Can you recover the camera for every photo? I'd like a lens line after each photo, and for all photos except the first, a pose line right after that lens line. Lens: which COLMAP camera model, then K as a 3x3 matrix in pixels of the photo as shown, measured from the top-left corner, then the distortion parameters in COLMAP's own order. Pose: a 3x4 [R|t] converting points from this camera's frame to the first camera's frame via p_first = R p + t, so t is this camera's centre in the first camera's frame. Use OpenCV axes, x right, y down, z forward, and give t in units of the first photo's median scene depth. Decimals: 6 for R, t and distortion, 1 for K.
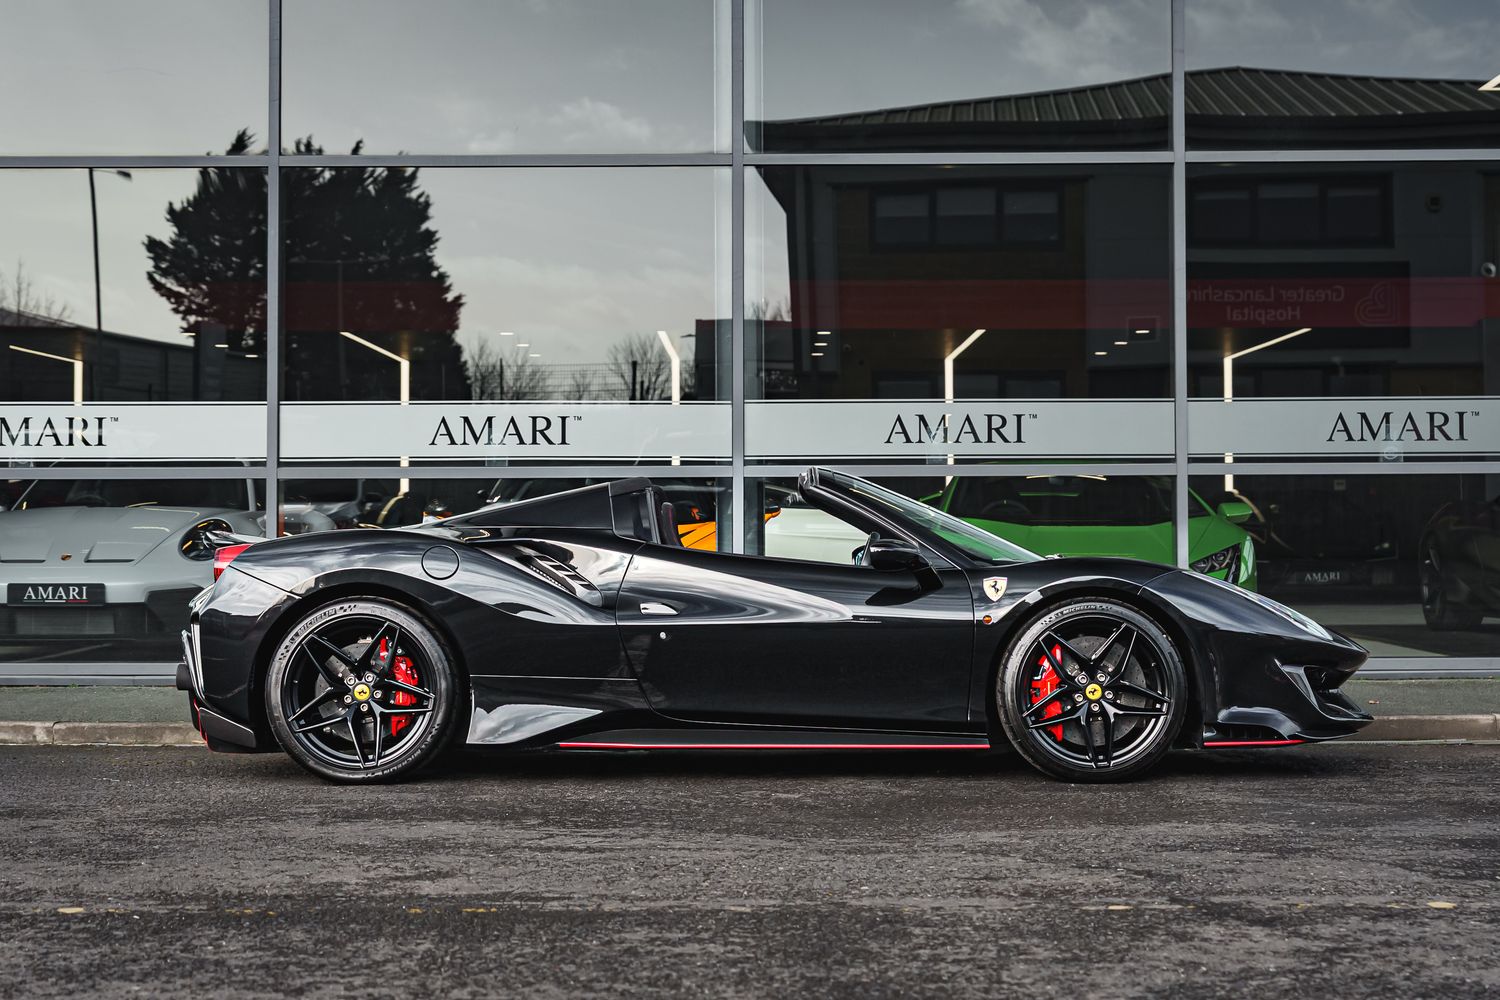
lens RADIAL K [[2084.1, 0, 753.2], [0, 2084.1, 487.1], [0, 0, 1]] dist [-0.014070, 0.000000]
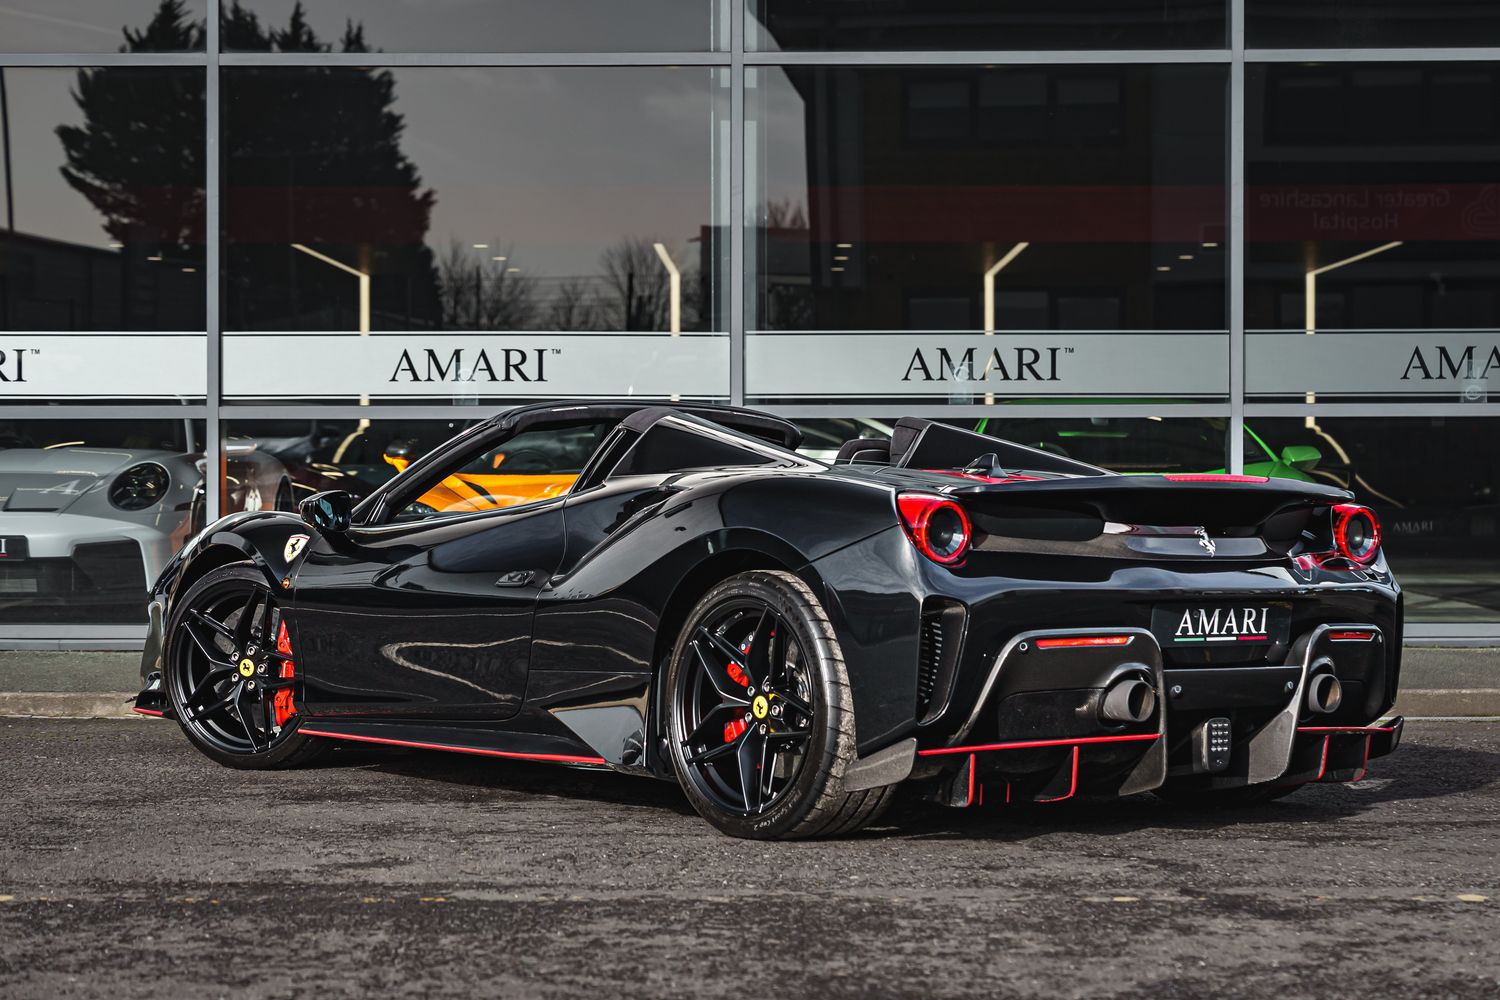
lens RADIAL K [[2420.8, 0, 757.8], [0, 2420.8, 503.3], [0, 0, 1]] dist [-0.009009, 0.000000]
pose [[0.999981, 0.002629, -0.005648, 0.010943], [-0.002422, 0.999333, 0.036433, -0.008715], [0.005740, -0.036418, 0.999320, -0.047207]]
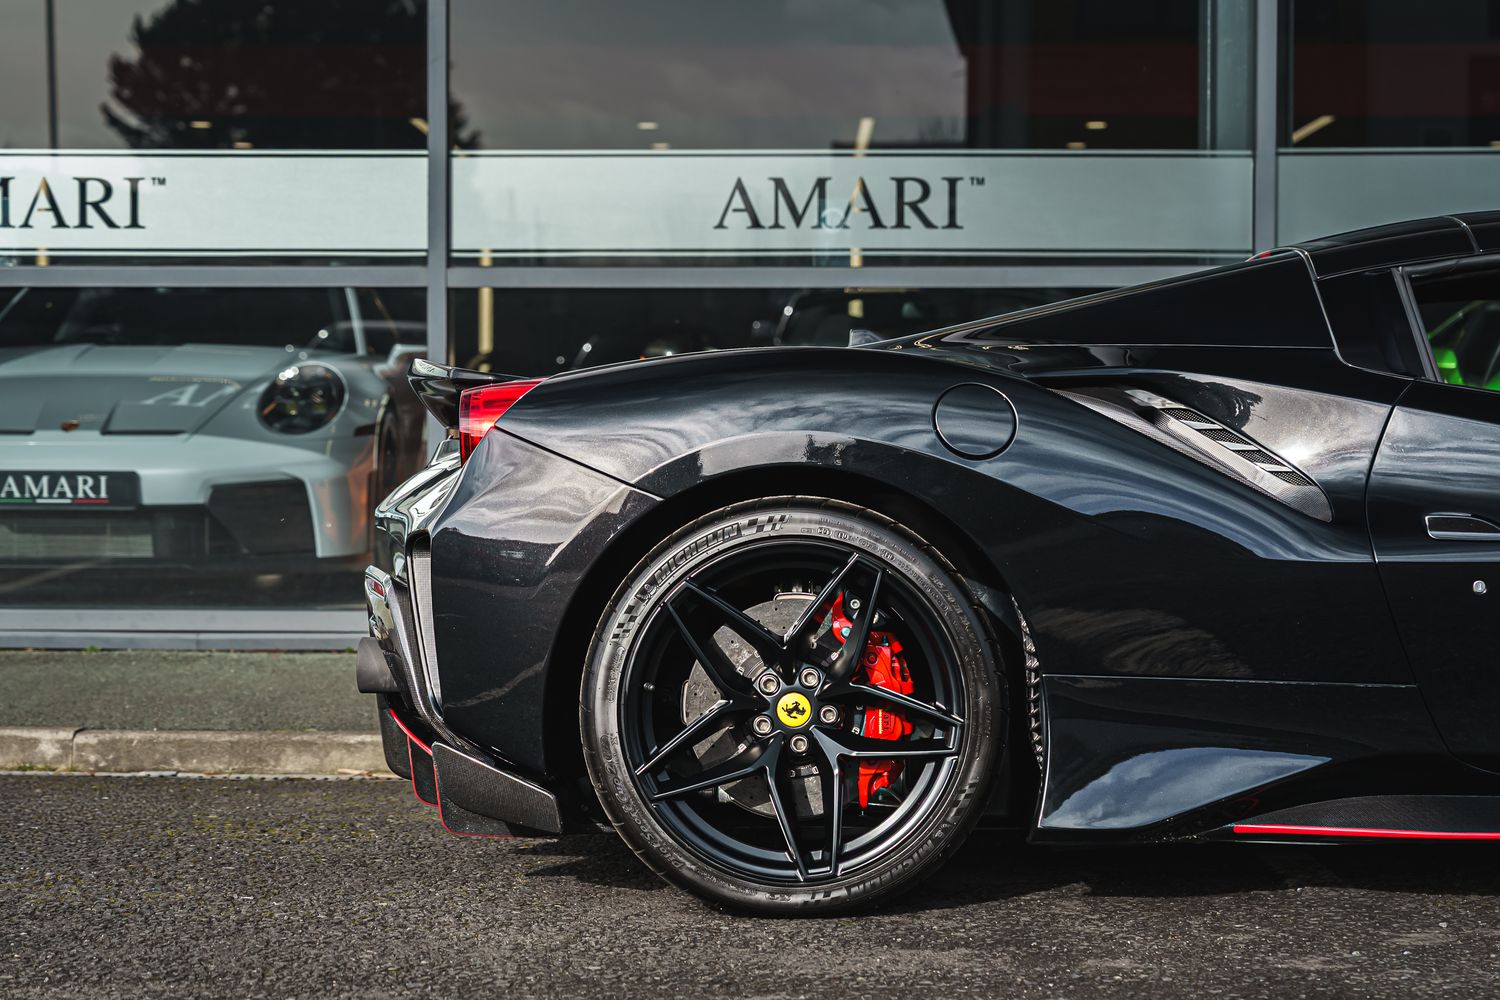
lens RADIAL K [[2420.8, 0, 754.1], [0, 2420.8, 502.0], [0, 0, 1]] dist [-0.009009, 0.000000]
pose [[0.999817, 0.005044, -0.018480, -0.186941], [-0.004019, 0.998474, 0.055084, 0.025075], [0.018730, -0.055000, 0.998311, 0.481862]]
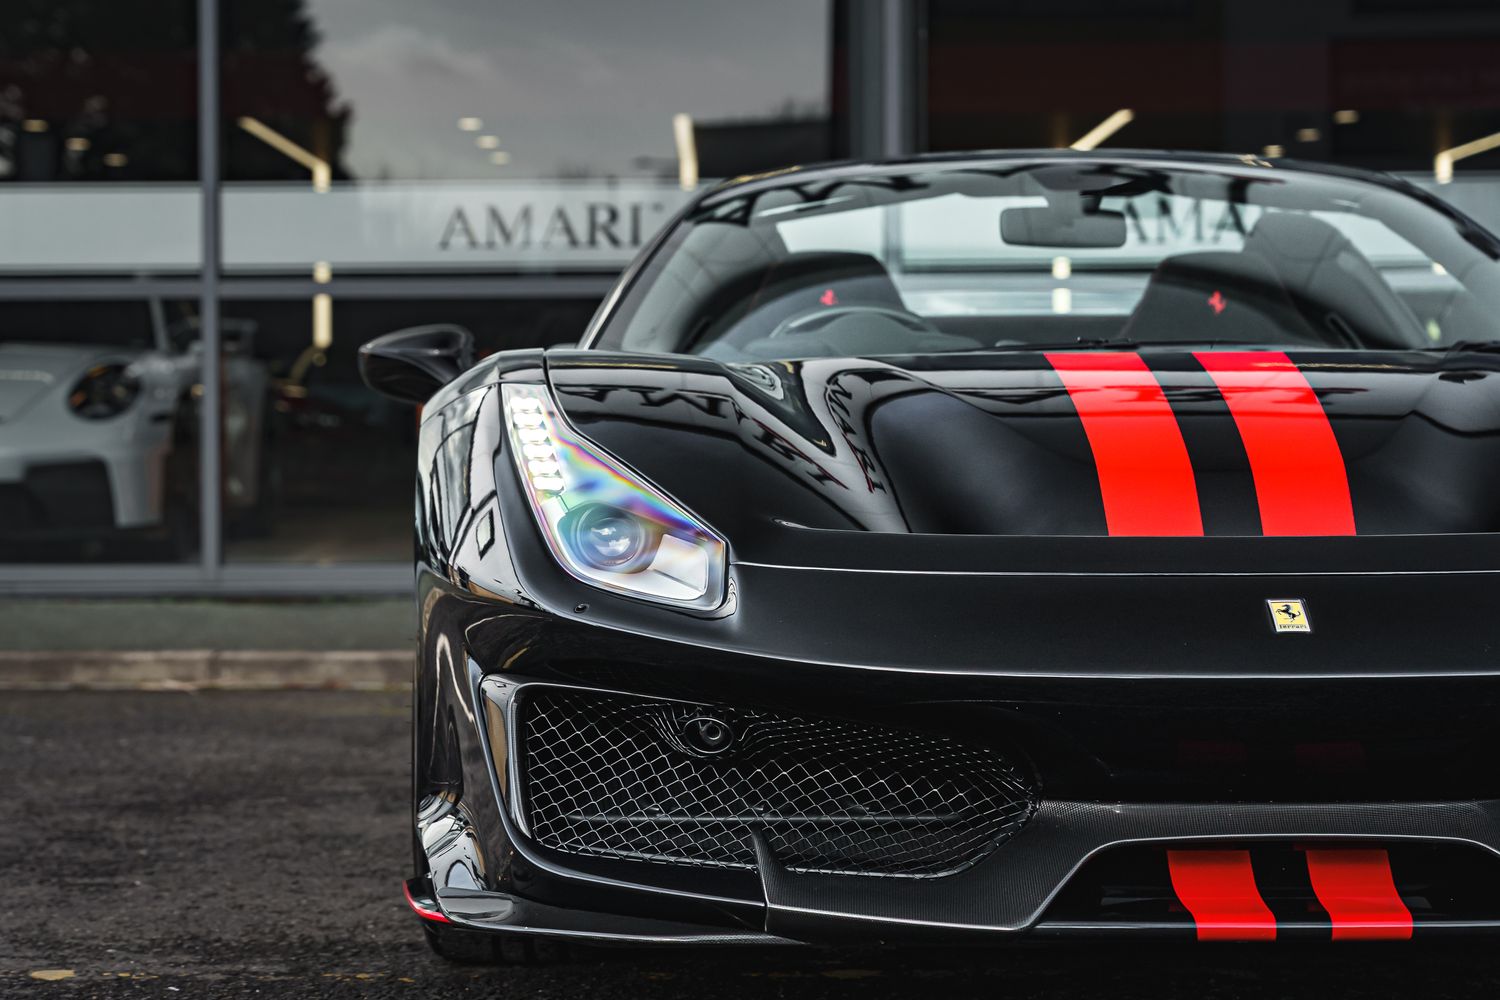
lens RADIAL K [[2662.2, 0, 694.1], [0, 2662.2, 508.4], [0, 0, 1]] dist [-0.002489, 0.000000]
pose [[0.999967, 0.000101, -0.008107, -0.091961], [0.000360, 0.998382, 0.056862, 0.021854], [0.008099, -0.056863, 0.998349, 0.176825]]
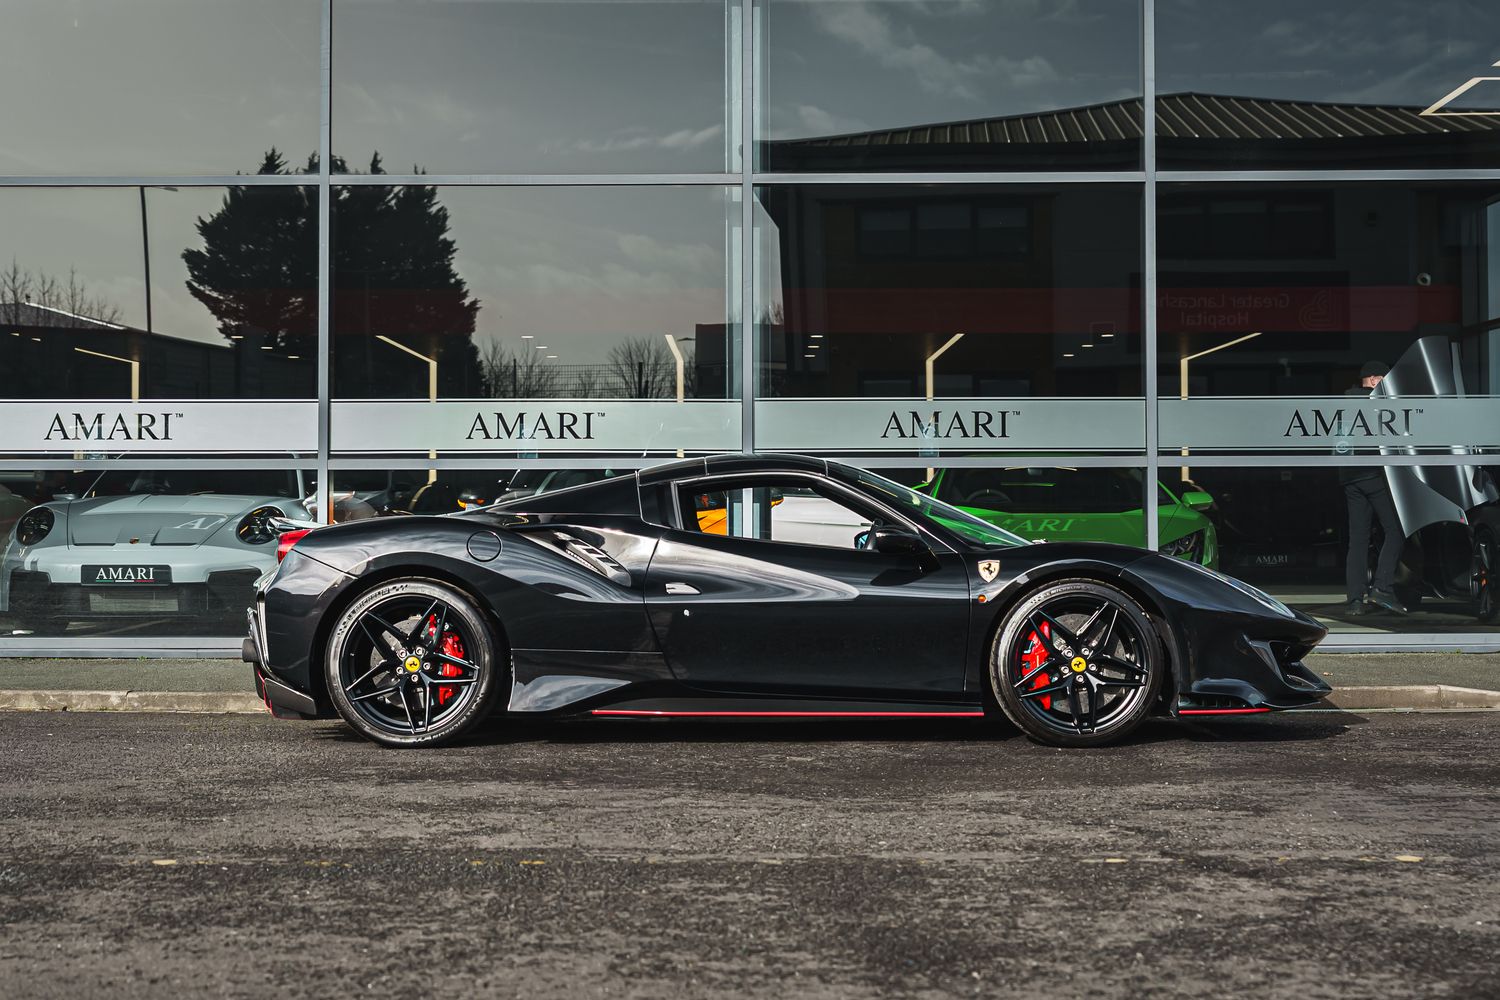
lens RADIAL K [[1904.8, 0, 738.8], [0, 1904.8, 486.5], [0, 0, 1]] dist [-0.013558, 0.000000]
pose [[0.999997, 0.000684, -0.002185, -0.013569], [-0.000672, 0.999986, 0.005197, -0.000675], [0.002189, -0.005195, 0.999984, -0.003840]]
